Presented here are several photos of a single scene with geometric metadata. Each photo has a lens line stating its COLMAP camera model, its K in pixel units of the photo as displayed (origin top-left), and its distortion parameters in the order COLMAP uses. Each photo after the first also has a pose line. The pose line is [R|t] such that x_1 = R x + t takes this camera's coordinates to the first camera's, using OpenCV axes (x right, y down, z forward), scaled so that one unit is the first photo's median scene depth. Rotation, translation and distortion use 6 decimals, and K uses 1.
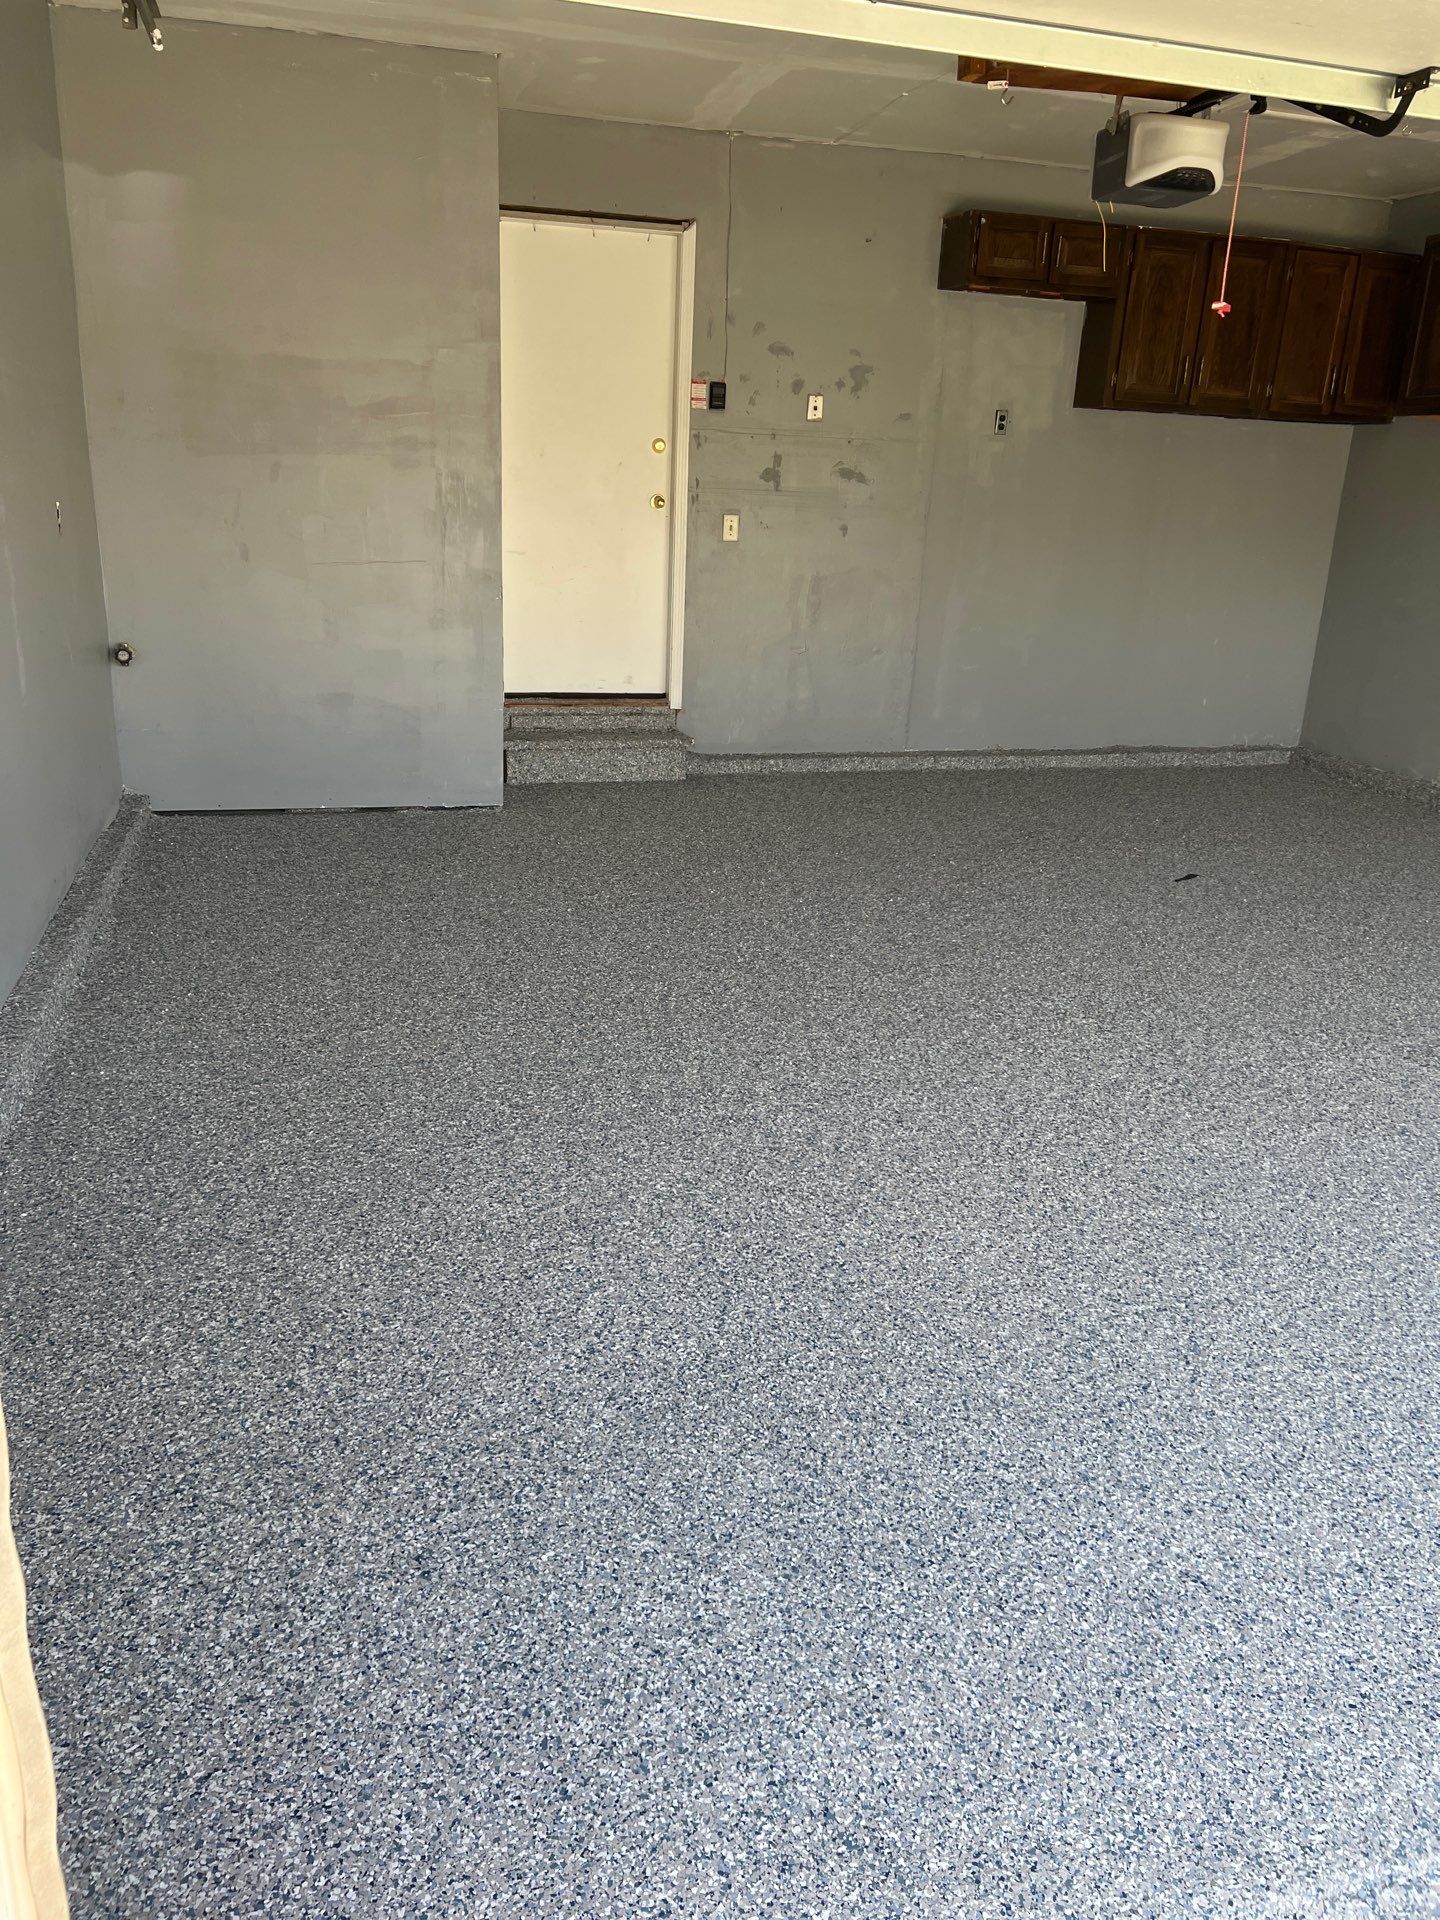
lens RADIAL K [[1516.8, 0, 723.9], [0, 1516.8, 928.5], [0, 0, 1]] dist [0.059969, 0.004252]
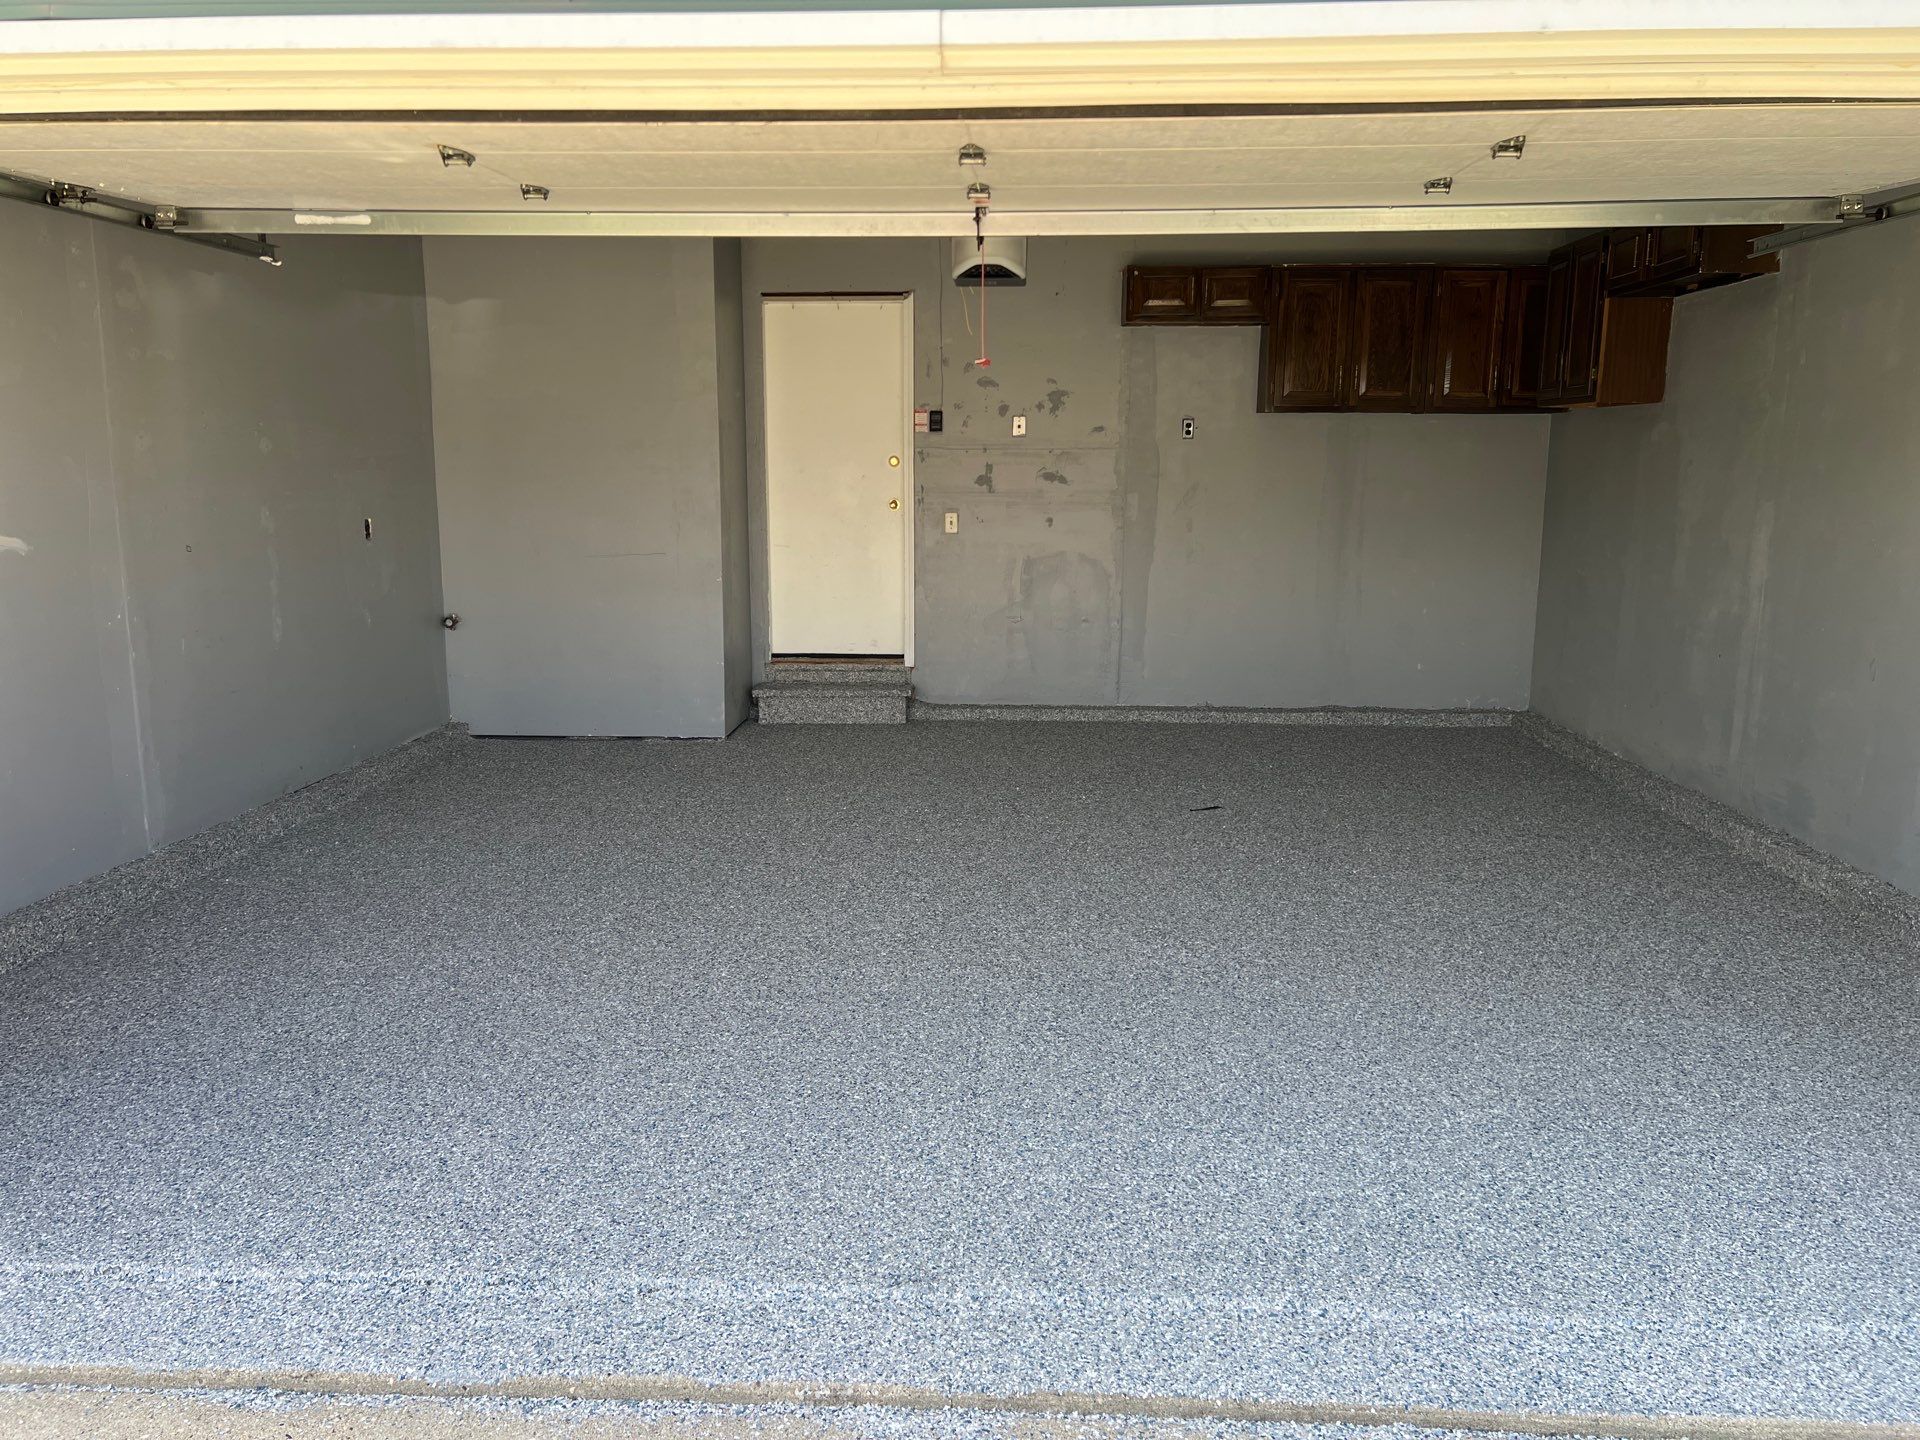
lens RADIAL K [[1496.2, 0, 960.0], [0, 1496.2, 720.0], [0, 0, 1]] dist [0.126531, -0.000817]
pose [[0.942146, 0.018508, -0.334690, 0.421097], [-0.060191, 0.991586, -0.114604, 0.035145], [0.329753, 0.128119, 0.935333, -0.116548]]
